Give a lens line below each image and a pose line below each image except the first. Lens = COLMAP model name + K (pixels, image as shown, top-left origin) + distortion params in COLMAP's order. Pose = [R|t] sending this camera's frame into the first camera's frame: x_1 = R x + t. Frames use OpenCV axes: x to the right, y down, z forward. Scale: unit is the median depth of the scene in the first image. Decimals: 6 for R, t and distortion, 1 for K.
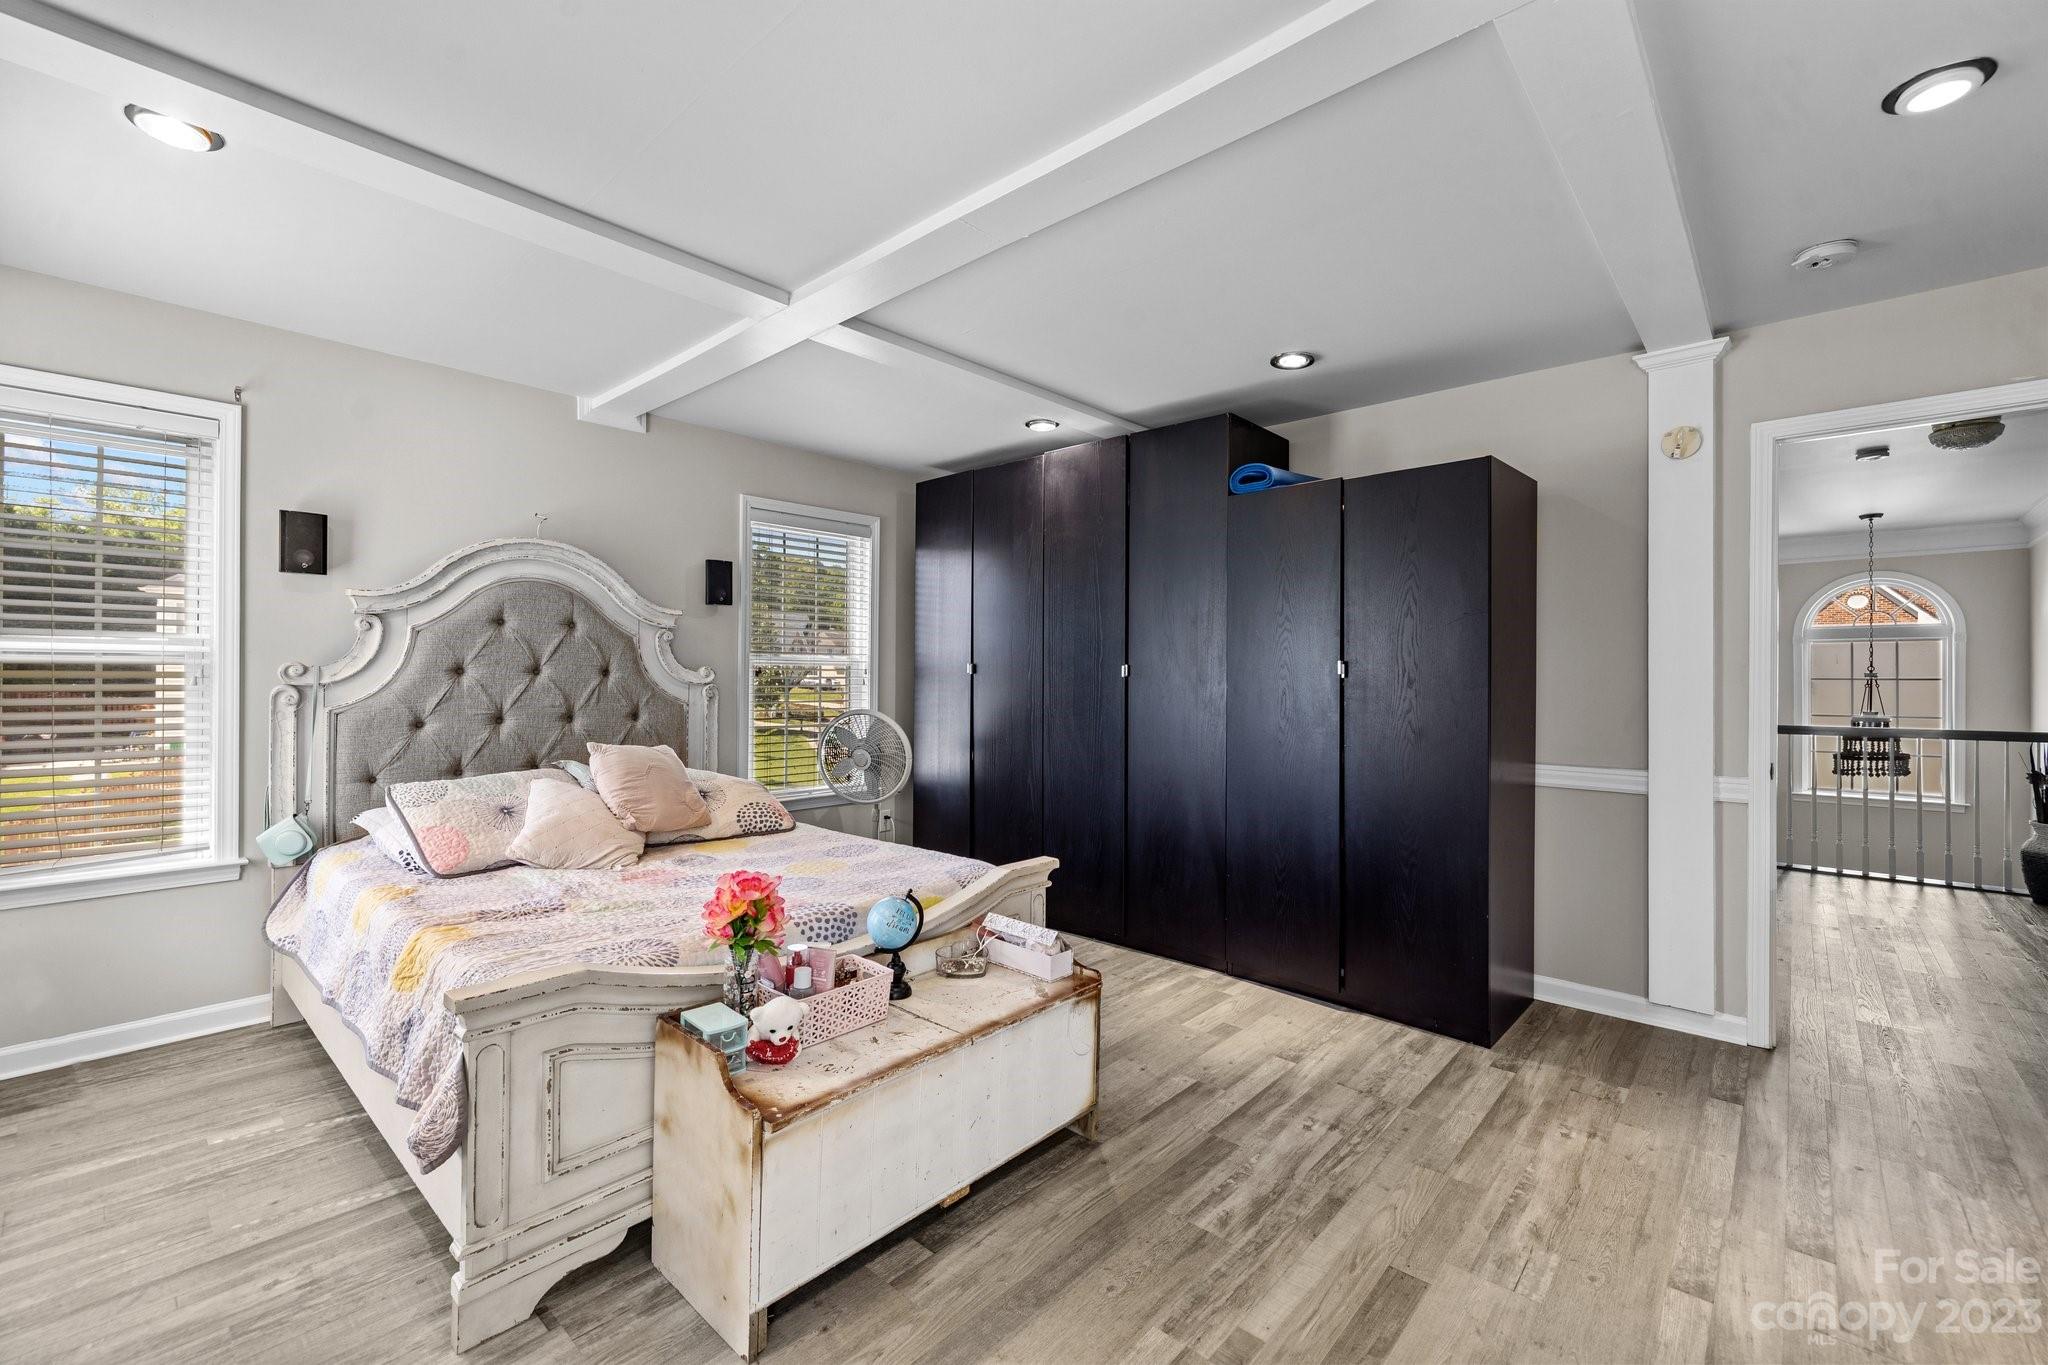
lens RADIAL K [[855.1, 0, 1014.2], [0, 855.1, 678.8], [0, 0, 1]] dist [0.000409, 0.000114]
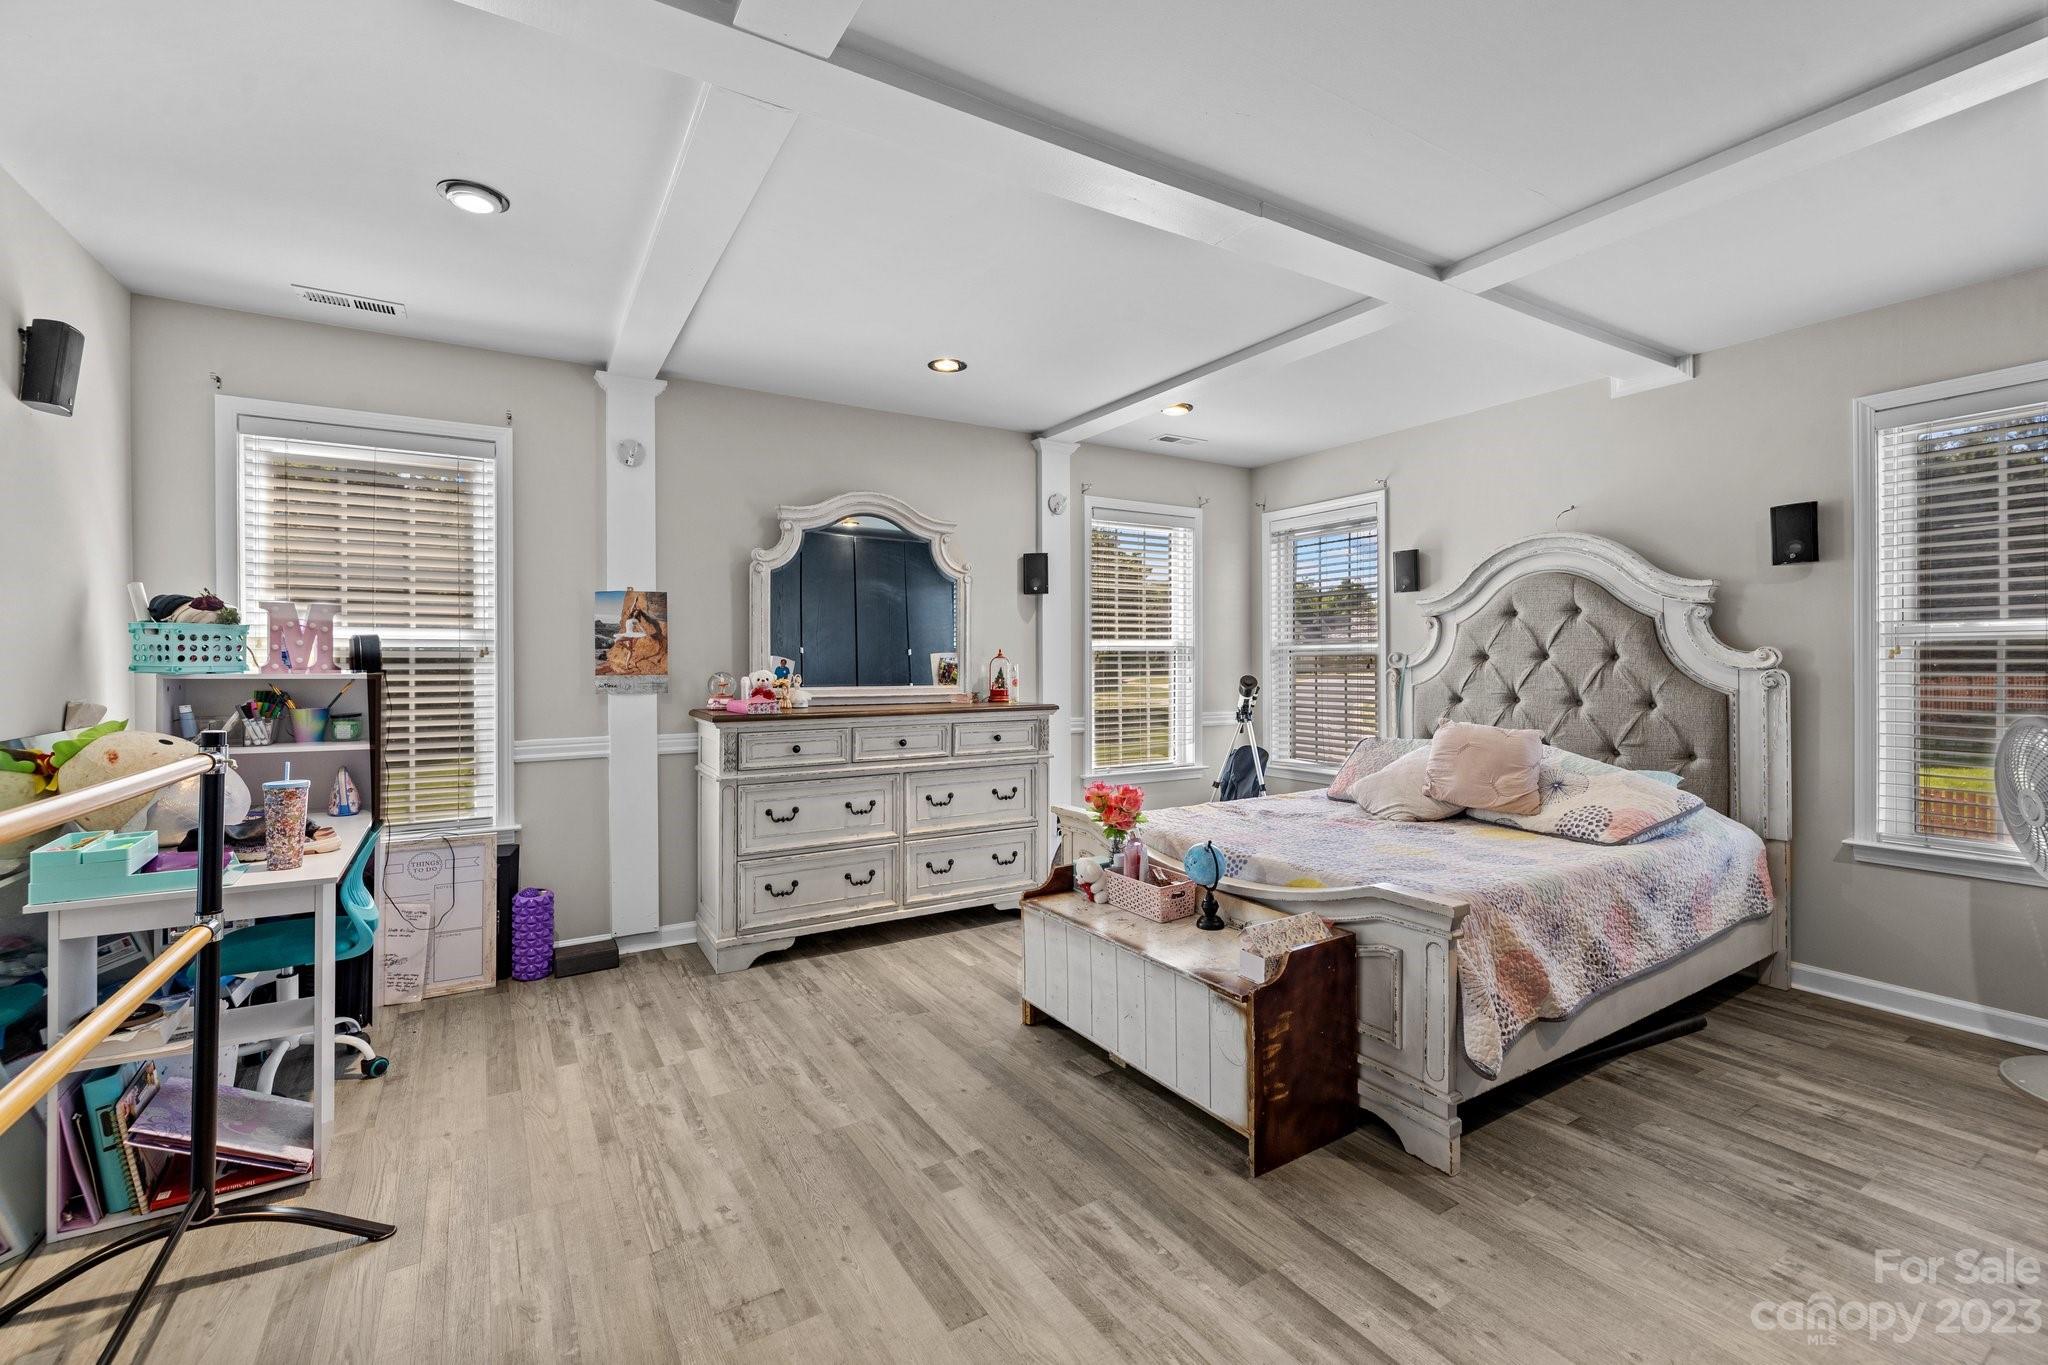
lens RADIAL K [[855.1, 0, 1011.8], [0, 855.1, 668.5], [0, 0, 1]] dist [0.000409, 0.000114]
pose [[-0.269562, -0.002781, -0.962979, 0.717717], [-0.003859, 0.999991, -0.001807, 0.011949], [0.962975, 0.003229, -0.269571, 0.705025]]
